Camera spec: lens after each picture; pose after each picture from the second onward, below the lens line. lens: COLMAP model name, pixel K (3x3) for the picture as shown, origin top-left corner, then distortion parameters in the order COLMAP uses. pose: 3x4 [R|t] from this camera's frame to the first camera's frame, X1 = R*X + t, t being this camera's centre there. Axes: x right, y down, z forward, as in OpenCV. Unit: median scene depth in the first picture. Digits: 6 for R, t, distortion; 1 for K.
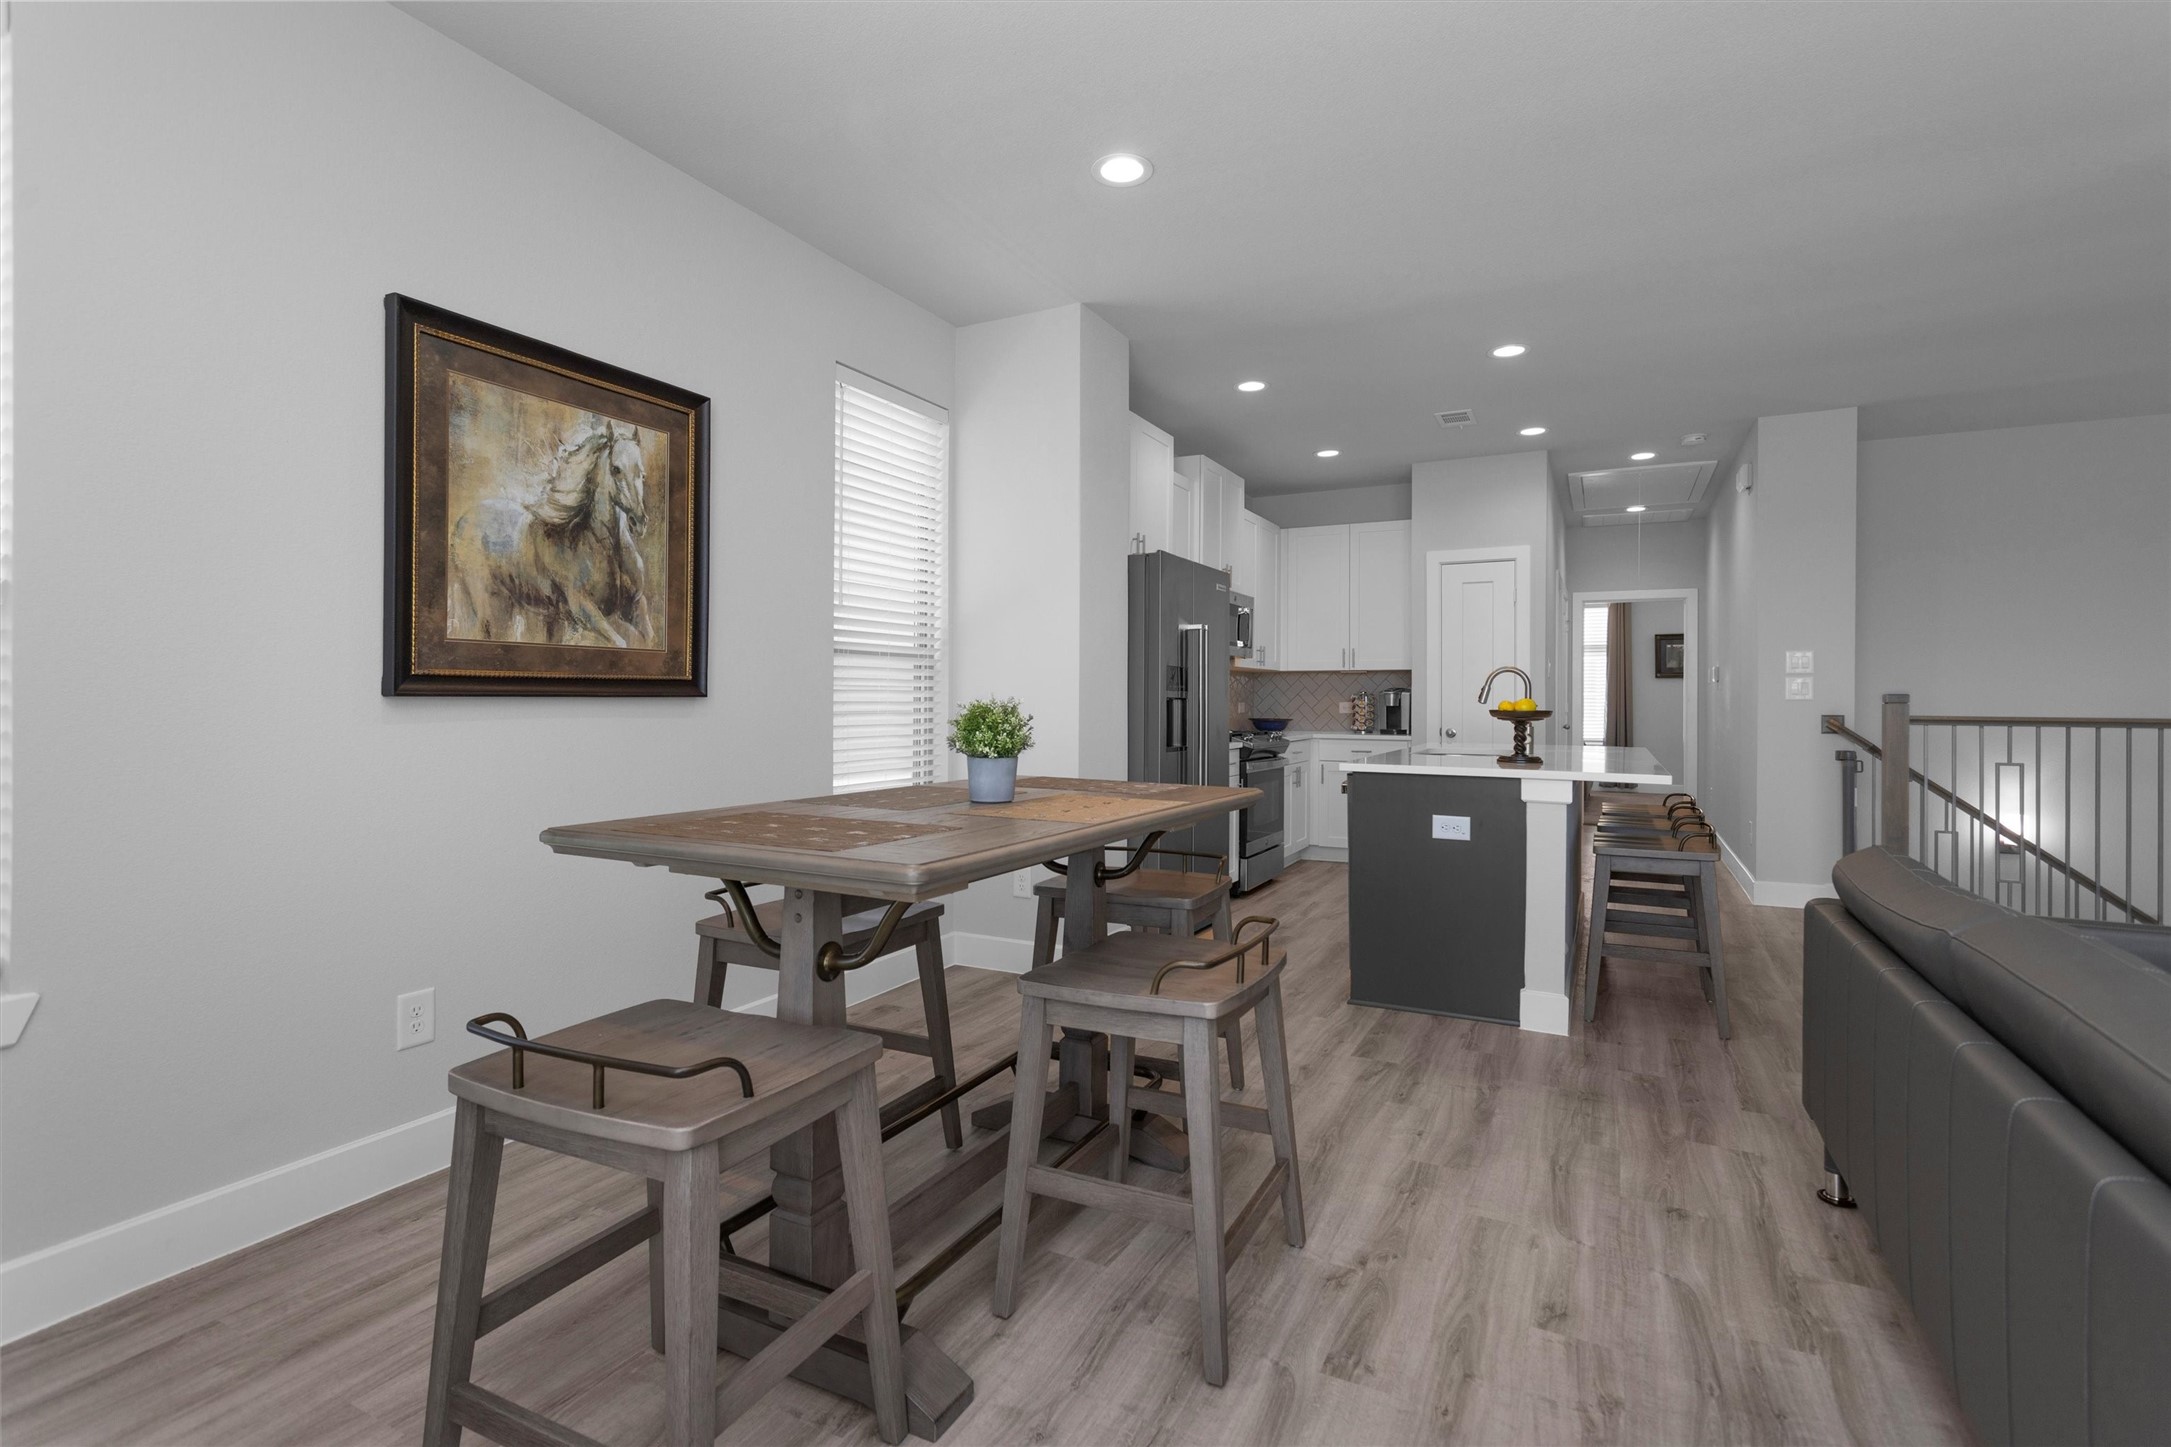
lens RADIAL K [[1023.0, 0, 1071.3], [0, 1023.0, 697.1], [0, 0, 1]] dist [0.000586, 0.001415]
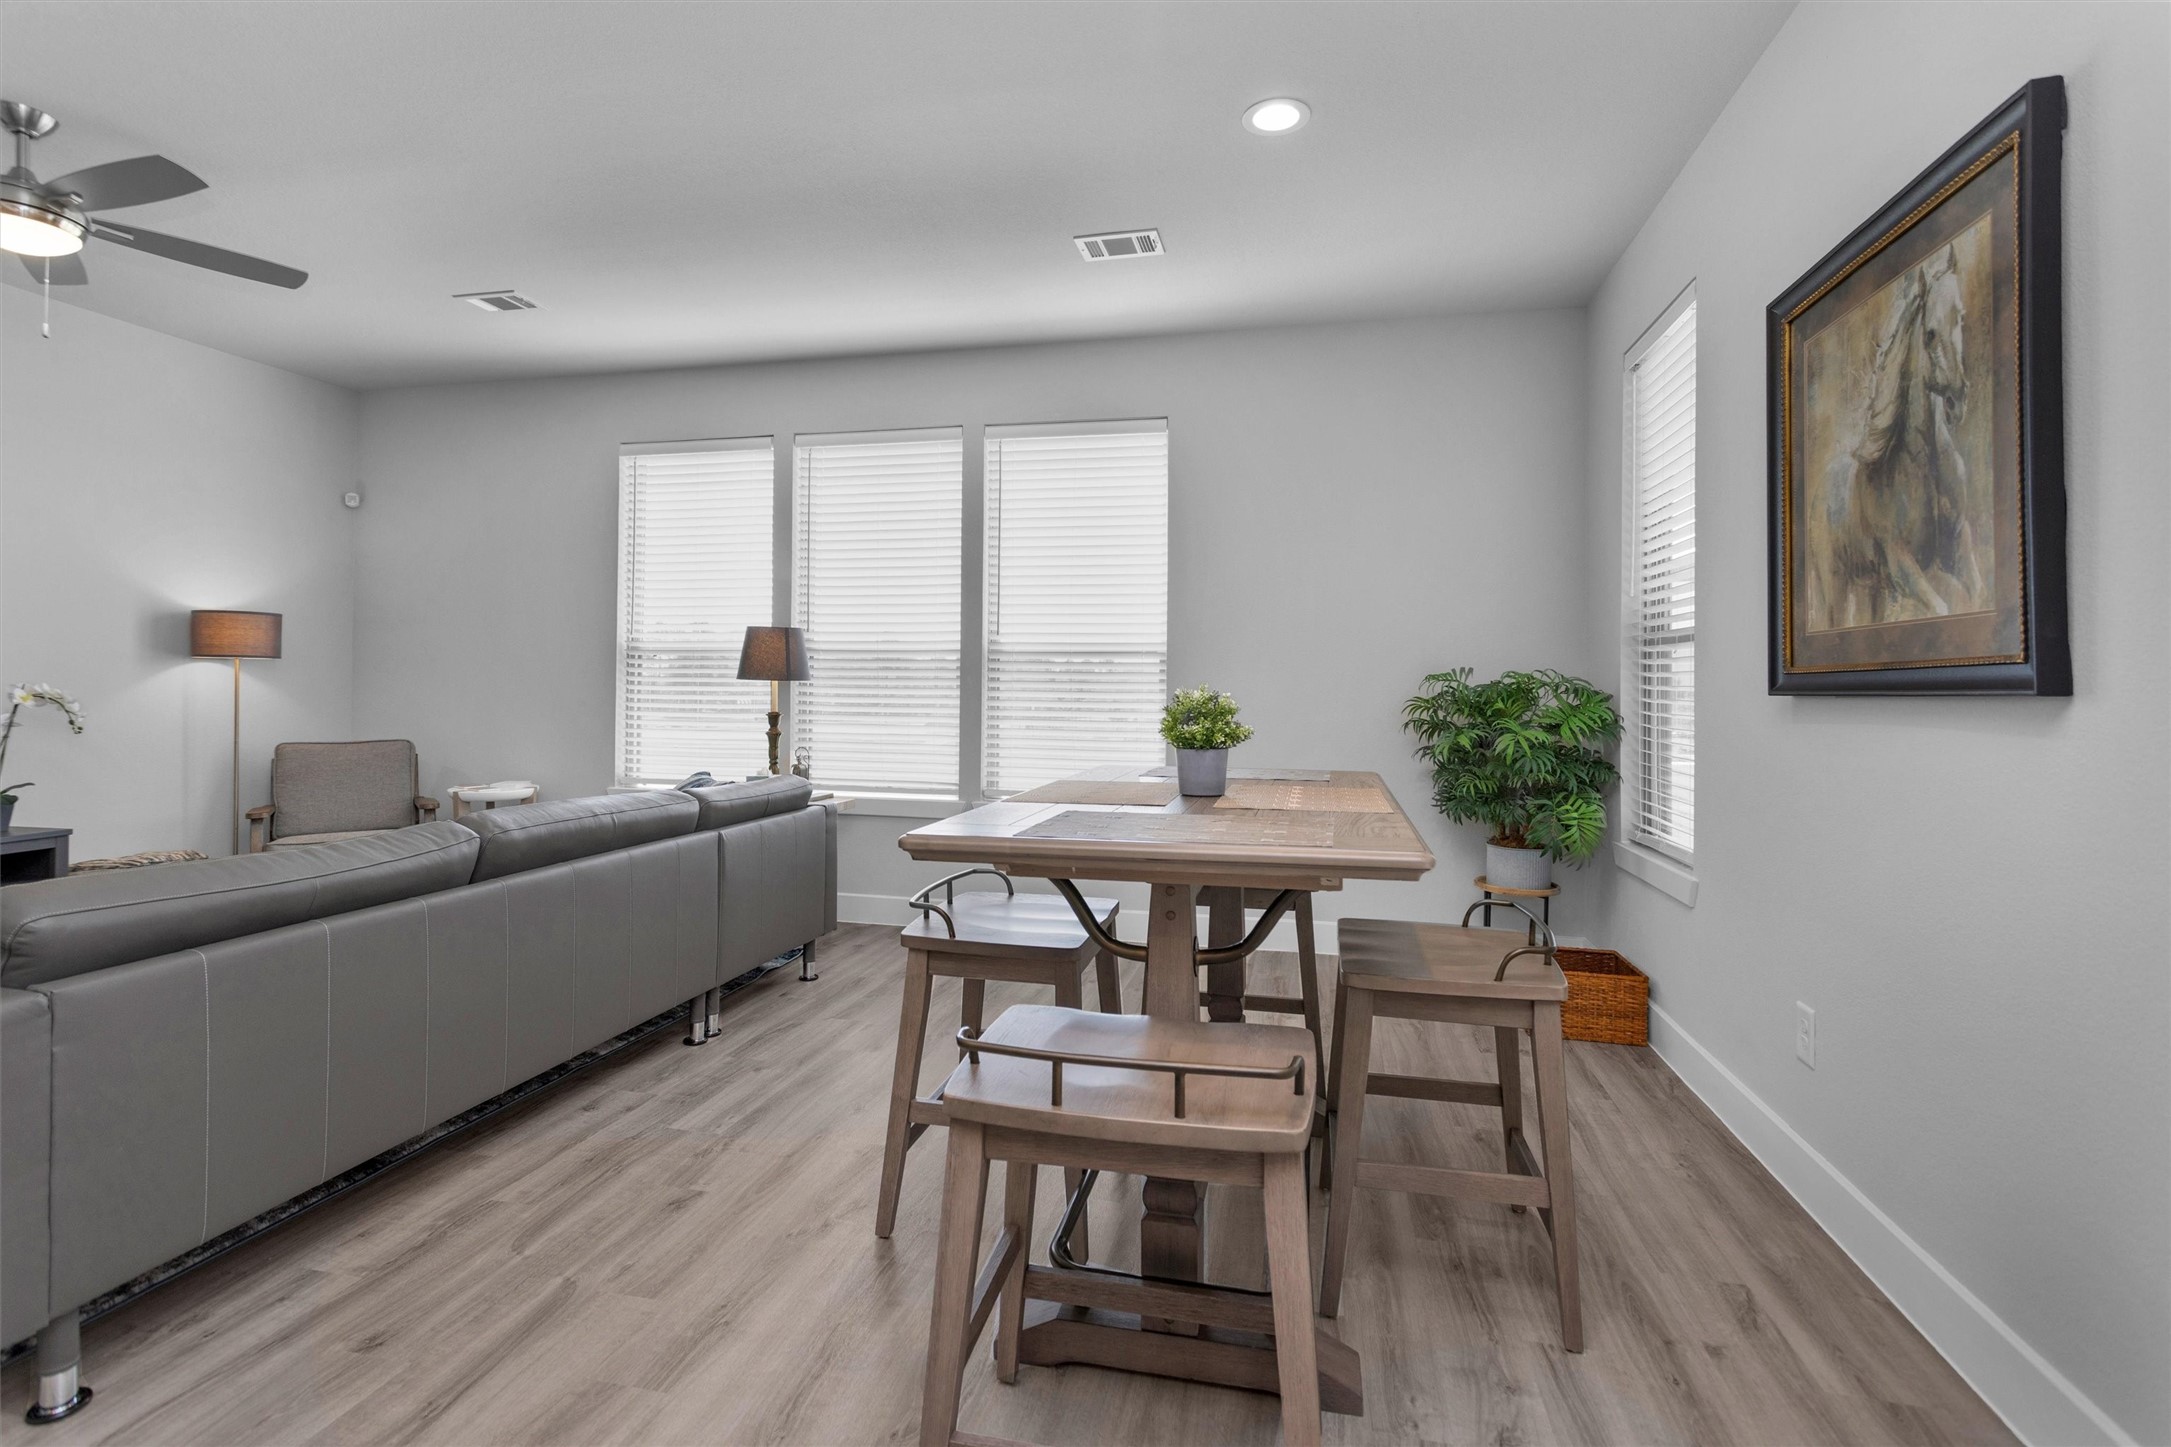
lens RADIAL K [[1023.0, 0, 1070.4], [0, 1023.0, 701.6], [0, 0, 1]] dist [0.000586, 0.001415]
pose [[-0.968737, -0.011765, -0.247812, 0.224057], [-0.014878, 0.999832, 0.010693, 0.004157], [0.247645, 0.014046, -0.968749, 1.501082]]
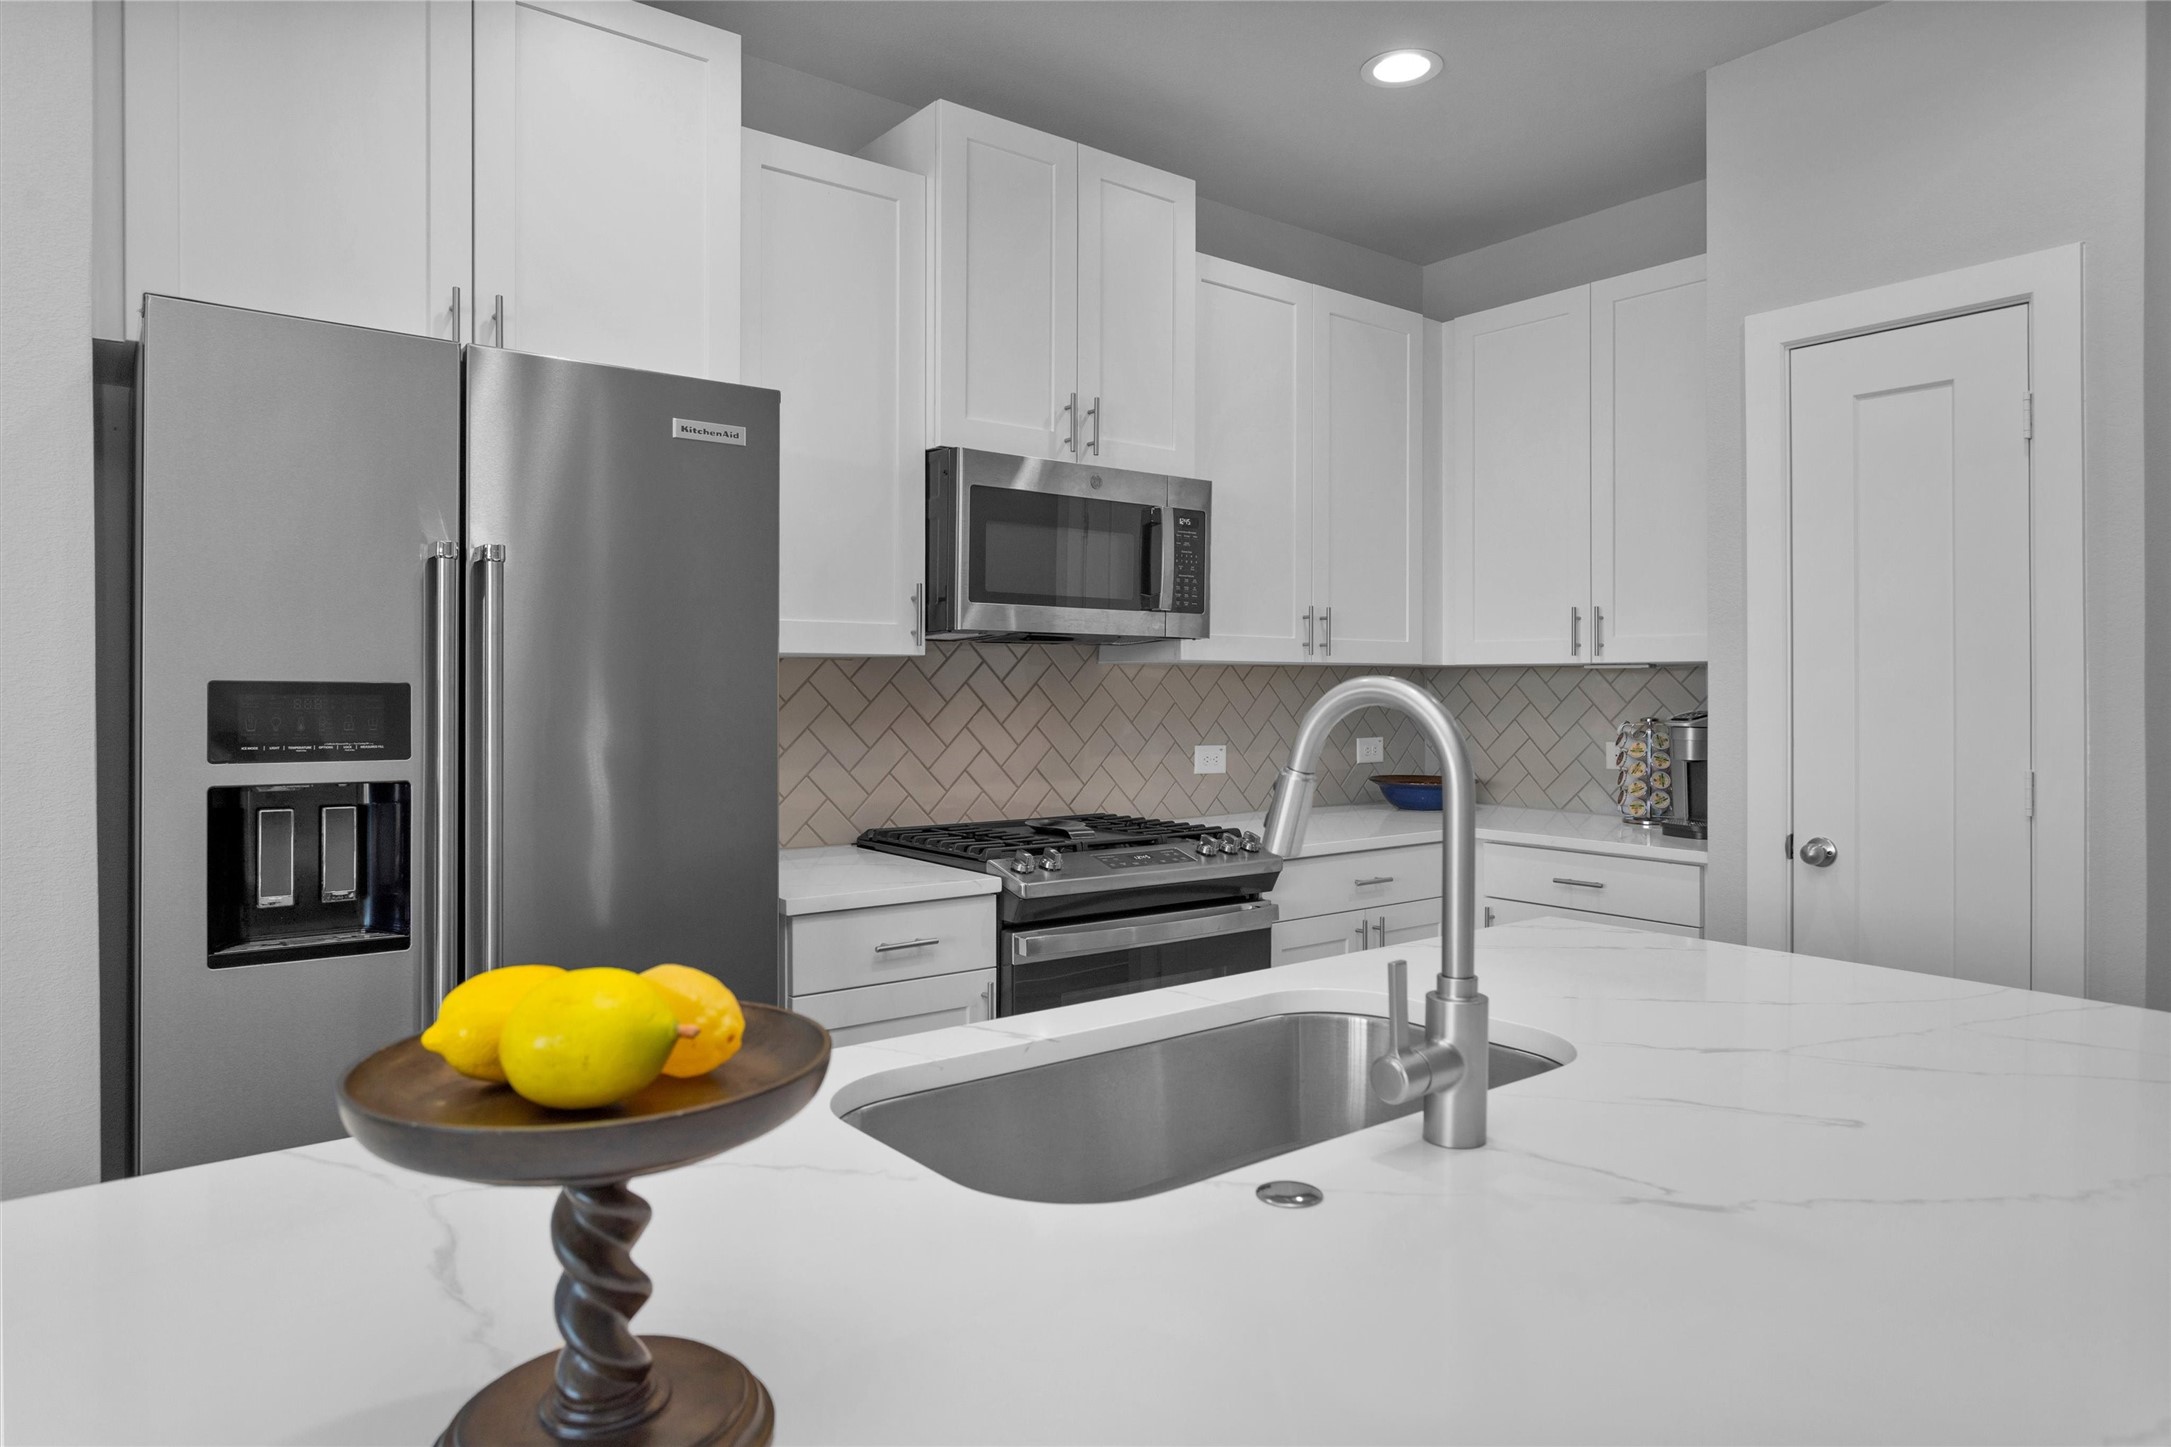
lens RADIAL K [[1273.9, 0, 1085.5], [0, 1273.9, 708.9], [0, 0, 1]] dist [-0.002574, -0.001218]
pose [[0.911591, 0.006208, -0.411051, 0.767242], [0.001700, 0.999820, 0.018871, -0.047911], [0.411095, -0.017901, 0.911417, 1.239314]]
